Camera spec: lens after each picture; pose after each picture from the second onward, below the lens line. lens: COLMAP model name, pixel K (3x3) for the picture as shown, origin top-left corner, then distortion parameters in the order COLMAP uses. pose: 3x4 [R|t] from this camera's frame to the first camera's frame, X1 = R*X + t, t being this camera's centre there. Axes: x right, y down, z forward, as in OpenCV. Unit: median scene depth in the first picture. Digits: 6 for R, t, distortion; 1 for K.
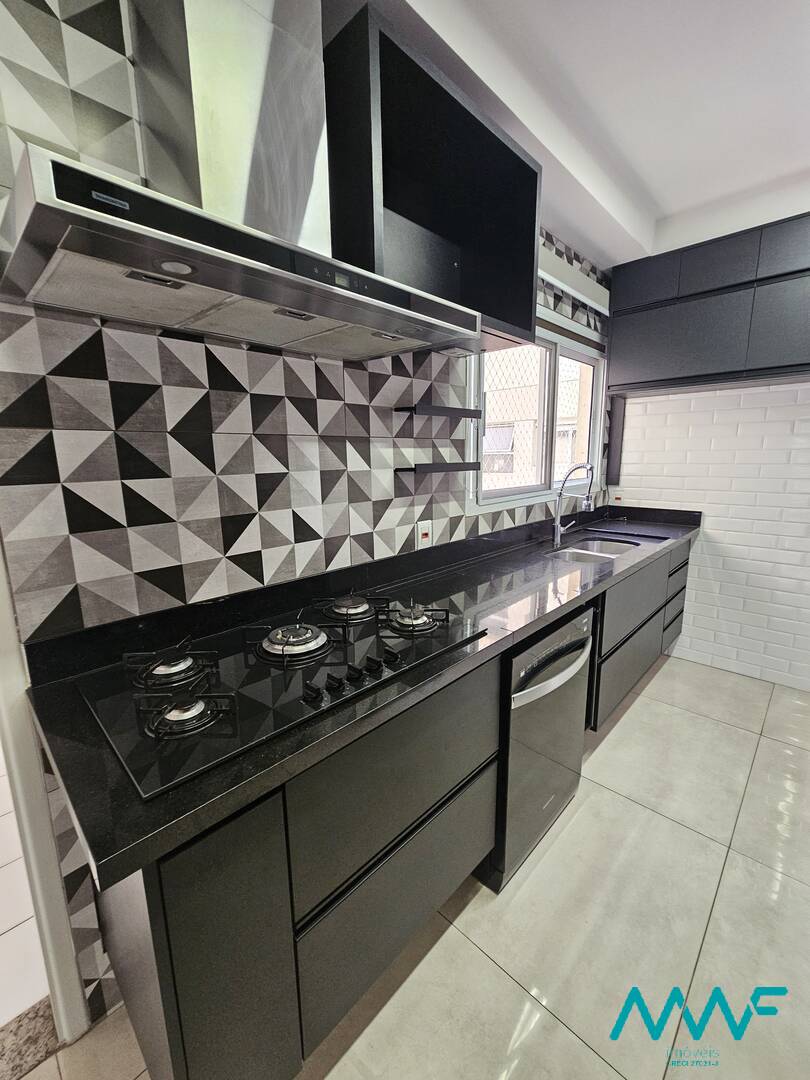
lens RADIAL K [[443.6, 0, 406.5], [0, 443.6, 534.4], [0, 0, 1]] dist [-0.001773, 0.000235]
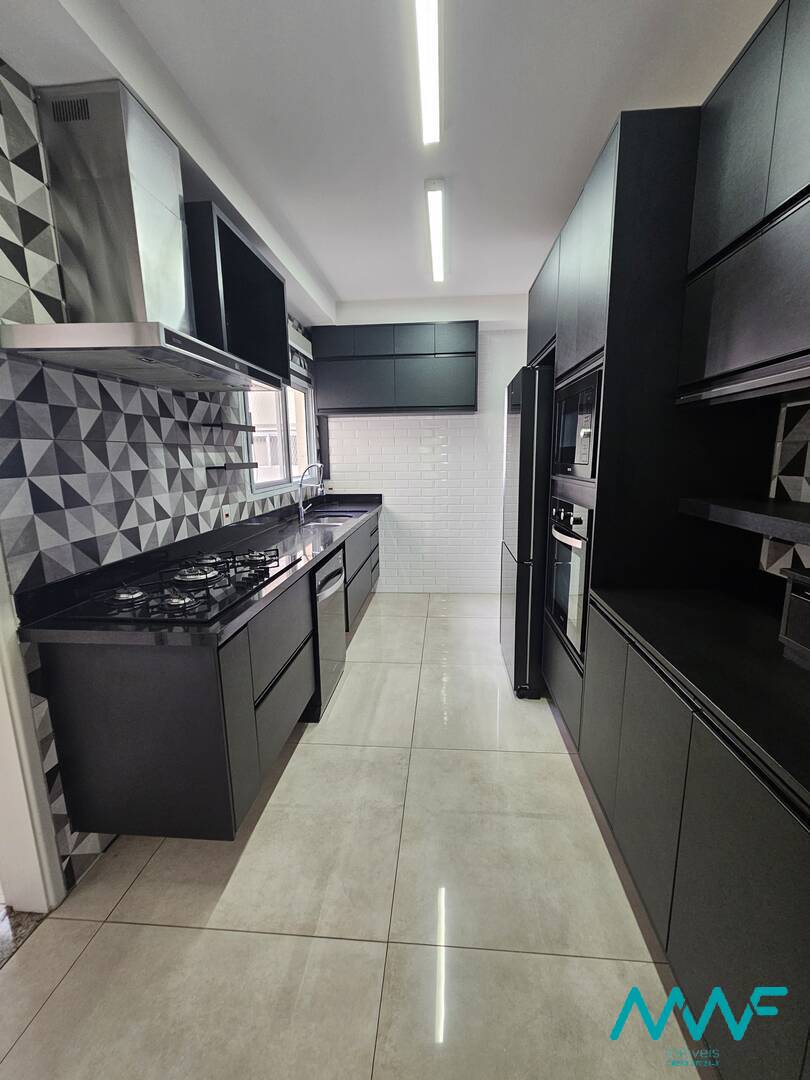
lens RADIAL K [[443.6, 0, 406.5], [0, 443.6, 534.4], [0, 0, 1]] dist [-0.001773, 0.000235]
pose [[0.780244, -0.111384, 0.615478, -0.480979], [0.117524, 0.992597, 0.030646, 0.105844], [-0.614335, 0.048421, 0.787558, -0.541492]]
